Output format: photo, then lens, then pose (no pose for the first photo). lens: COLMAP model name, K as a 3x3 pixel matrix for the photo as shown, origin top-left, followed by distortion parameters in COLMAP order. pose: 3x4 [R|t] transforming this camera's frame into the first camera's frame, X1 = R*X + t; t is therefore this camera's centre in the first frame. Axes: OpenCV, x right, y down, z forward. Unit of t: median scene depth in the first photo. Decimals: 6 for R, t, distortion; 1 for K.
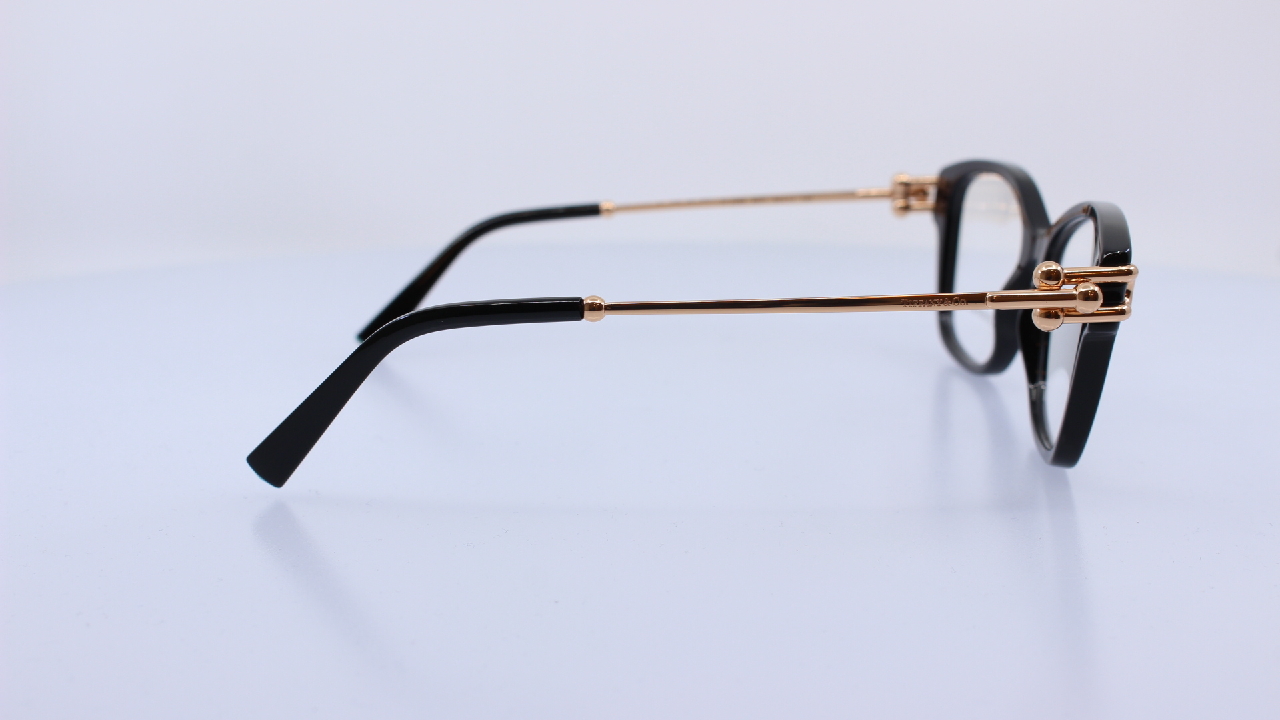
lens RADIAL K [[1665.2, 0, 640.0], [0, 1665.2, 360.0], [0, 0, 1]] dist [-0.154659, -0.012597]
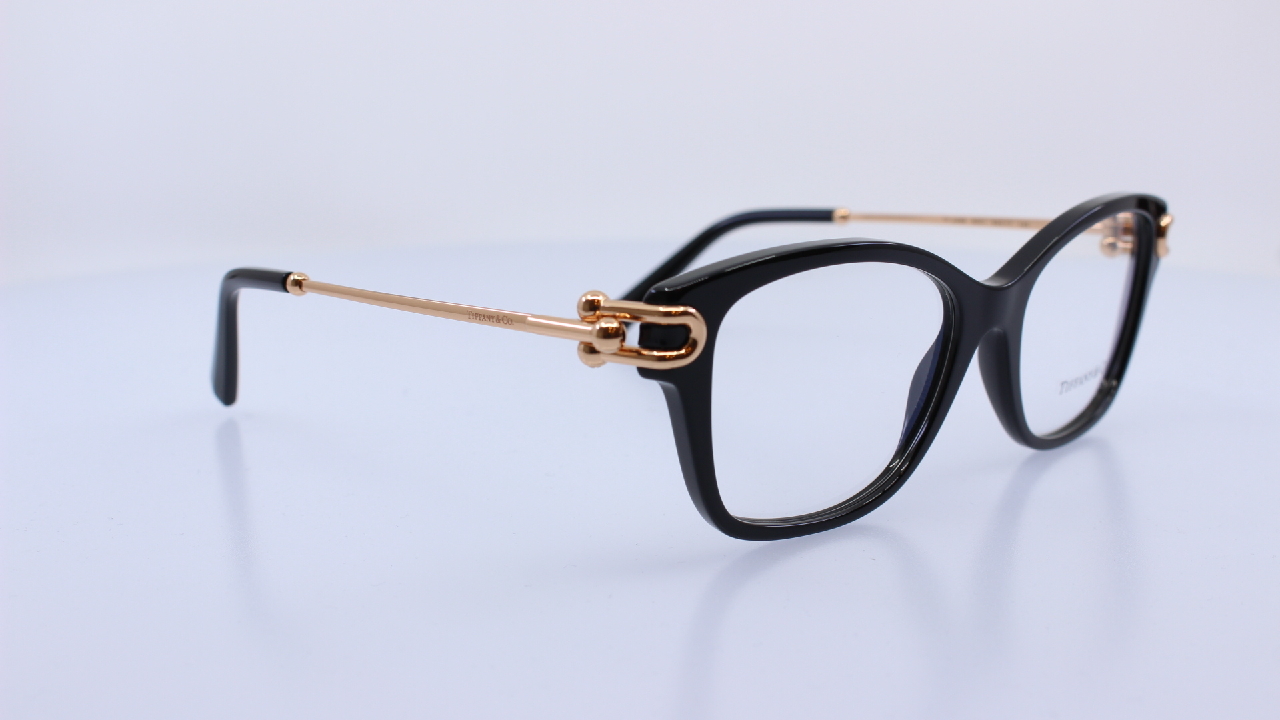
lens RADIAL K [[1665.2, 0, 640.0], [0, 1665.2, 360.0], [0, 0, 1]] dist [-0.154659, -0.012597]
pose [[0.732162, 0.147941, -0.664870, 0.575890], [-0.144226, 0.987666, 0.060944, -0.053552], [0.665686, 0.051270, 0.744468, 0.229513]]
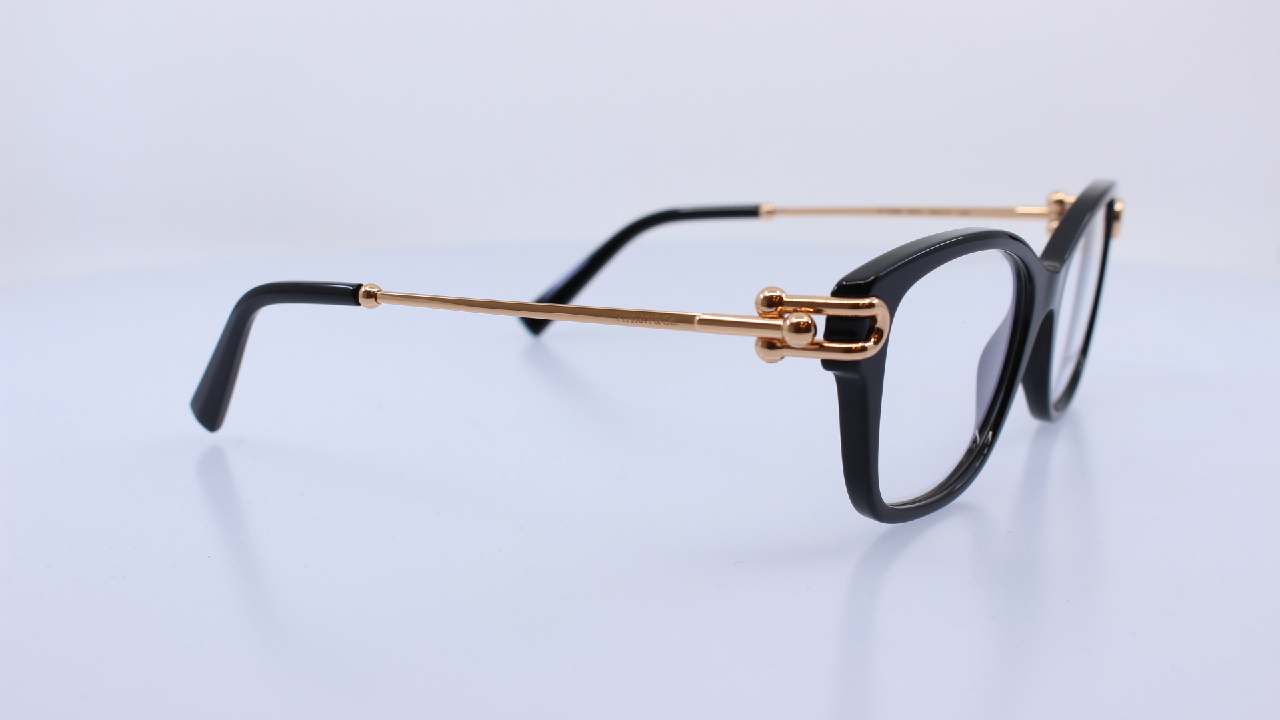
lens RADIAL K [[1665.2, 0, 640.0], [0, 1665.2, 360.0], [0, 0, 1]] dist [-0.154659, -0.012597]
pose [[0.876888, 0.103057, -0.469517, 0.405899], [-0.101720, 0.994411, 0.028293, -0.025219], [0.469809, 0.022949, 0.882470, 0.111020]]
